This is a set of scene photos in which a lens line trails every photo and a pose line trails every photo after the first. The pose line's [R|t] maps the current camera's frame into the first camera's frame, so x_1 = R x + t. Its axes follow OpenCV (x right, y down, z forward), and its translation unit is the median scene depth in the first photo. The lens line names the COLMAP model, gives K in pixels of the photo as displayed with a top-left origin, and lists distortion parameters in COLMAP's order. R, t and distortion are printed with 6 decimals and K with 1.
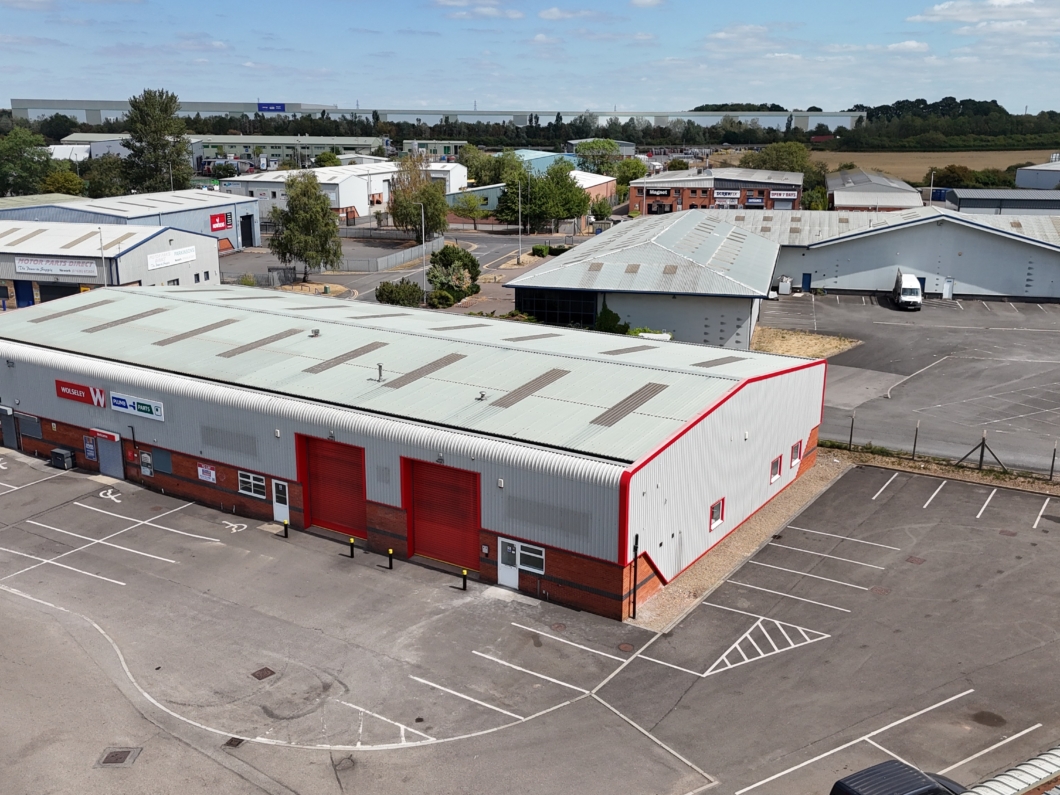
lens RADIAL K [[1042.3, 0, 524.3], [0, 1042.3, 389.4], [0, 0, 1]] dist [0.042909, 0.000000]
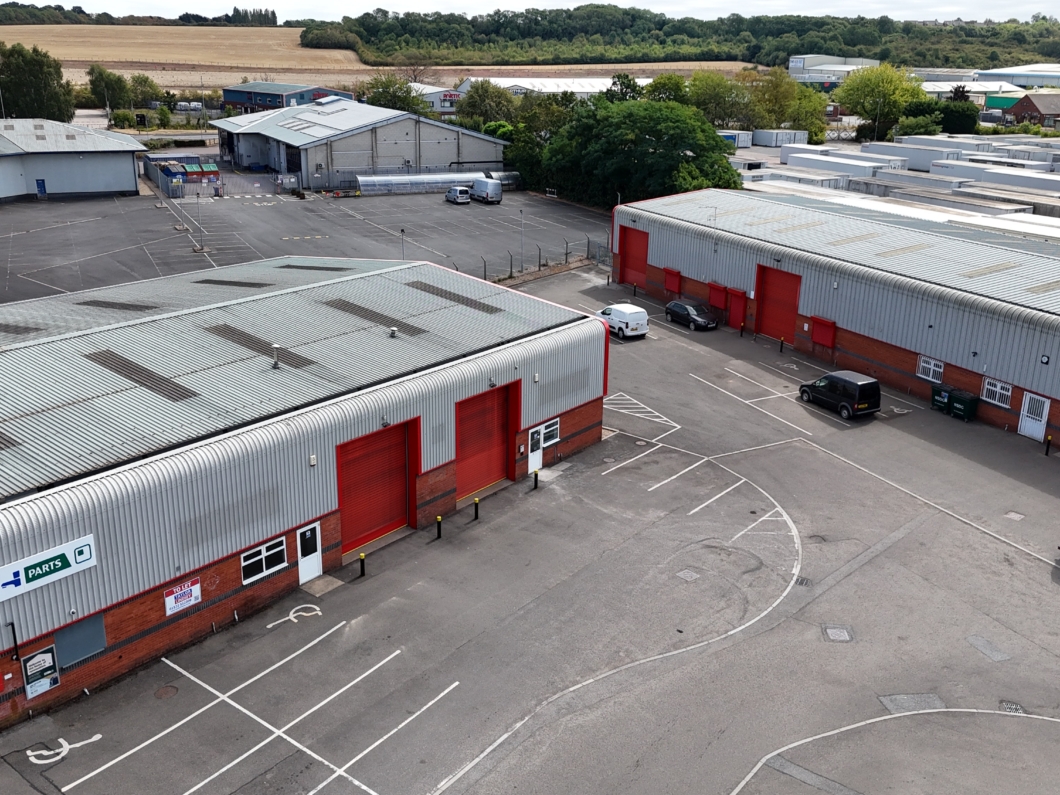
lens RADIAL K [[1042.3, 0, 531.2], [0, 1042.3, 395.0], [0, 0, 1]] dist [0.042909, 0.000000]
pose [[0.083366, -0.316925, 0.944780, -0.853351], [0.230171, 0.928568, 0.291176, -0.170250], [-0.969573, 0.193186, 0.150357, 0.686209]]
